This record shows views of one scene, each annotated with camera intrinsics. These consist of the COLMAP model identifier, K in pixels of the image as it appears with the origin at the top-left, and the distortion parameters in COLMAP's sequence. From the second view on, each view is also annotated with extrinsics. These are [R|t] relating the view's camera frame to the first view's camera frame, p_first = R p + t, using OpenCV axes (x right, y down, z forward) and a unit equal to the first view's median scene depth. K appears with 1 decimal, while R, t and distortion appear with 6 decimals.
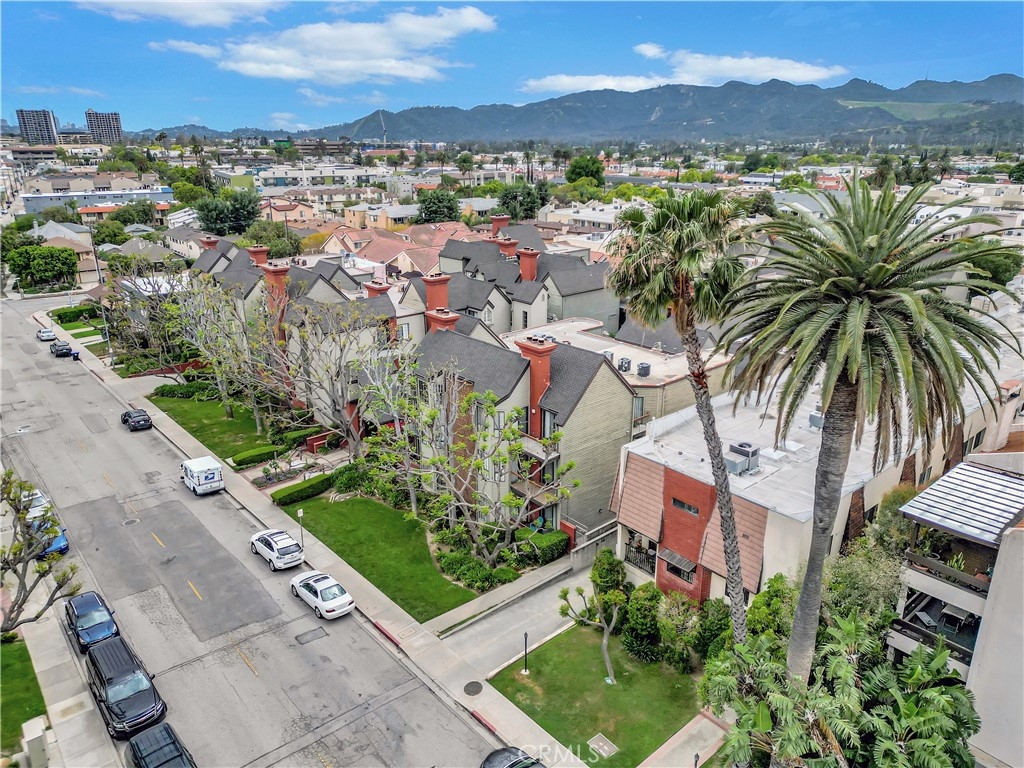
lens RADIAL K [[724.4, 0, 512.0], [0, 724.4, 384.0], [0, 0, 1]] dist [0.094546, -0.106981]
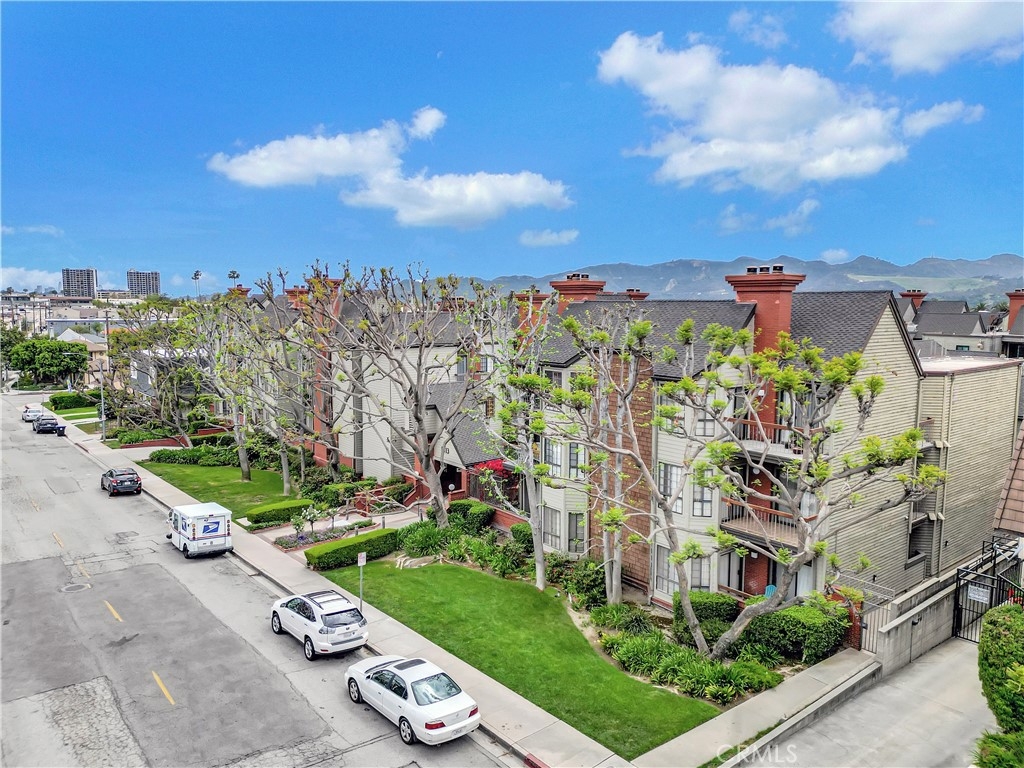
lens RADIAL K [[724.4, 0, 512.0], [0, 724.4, 384.0], [0, 0, 1]] dist [0.094546, -0.106981]
pose [[0.999698, 0.015965, -0.018656, -0.157535], [-0.019779, 0.973792, -0.226580, 0.164266], [0.014550, 0.226881, 0.973814, 0.396592]]
